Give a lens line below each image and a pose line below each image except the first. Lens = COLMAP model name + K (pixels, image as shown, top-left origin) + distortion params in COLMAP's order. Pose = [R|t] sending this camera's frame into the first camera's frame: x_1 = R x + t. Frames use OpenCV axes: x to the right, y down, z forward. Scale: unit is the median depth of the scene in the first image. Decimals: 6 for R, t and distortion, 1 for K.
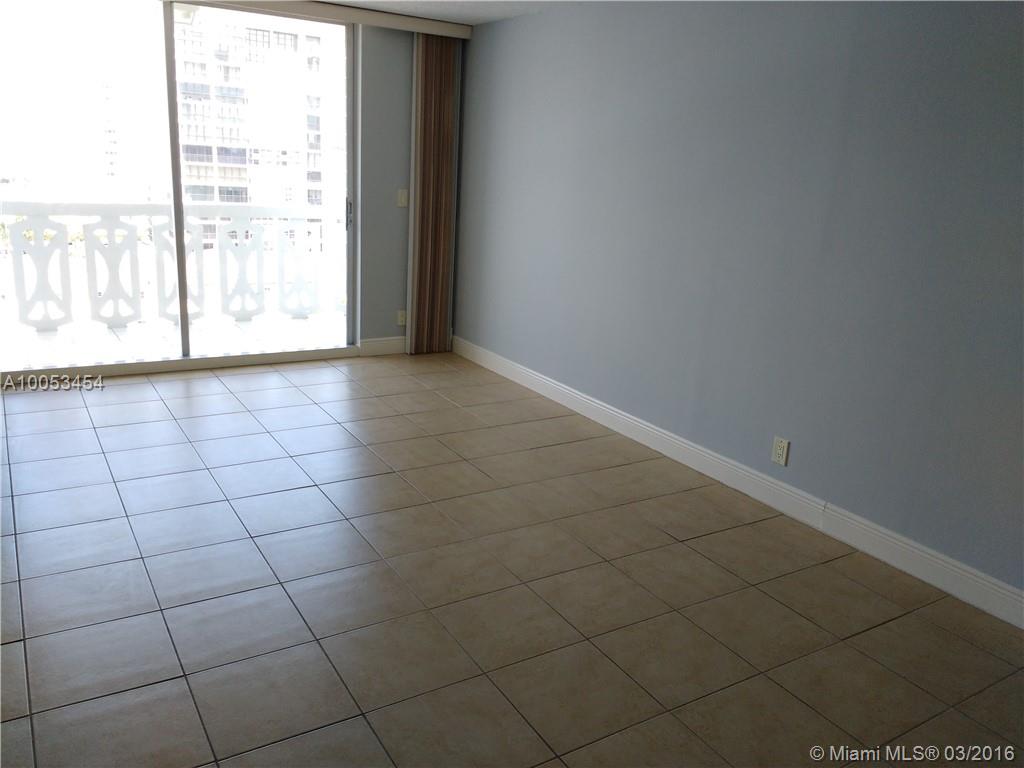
lens RADIAL K [[805.0, 0, 517.9], [0, 805.0, 385.5], [0, 0, 1]] dist [0.066222, -0.079919]
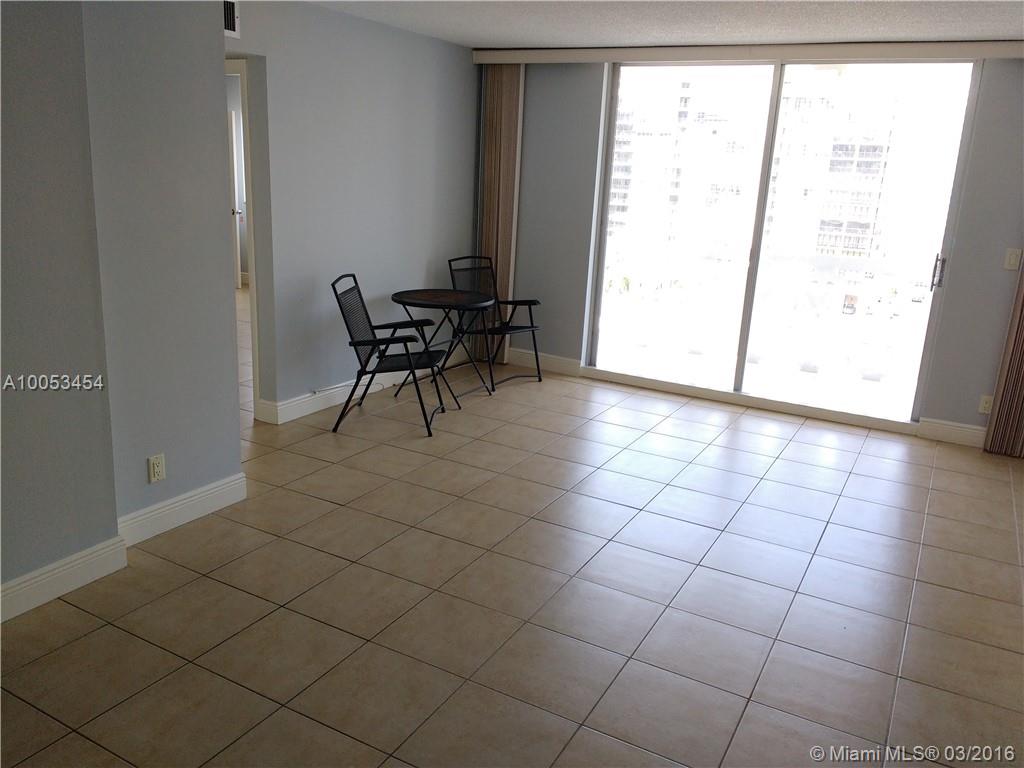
lens RADIAL K [[805.0, 0, 518.5], [0, 805.0, 383.3], [0, 0, 1]] dist [0.066222, -0.079919]
pose [[0.489249, 0.189039, -0.851410, 0.337646], [-0.258367, 0.963822, 0.065531, -0.038890], [0.832996, 0.187915, 0.520390, 0.189907]]
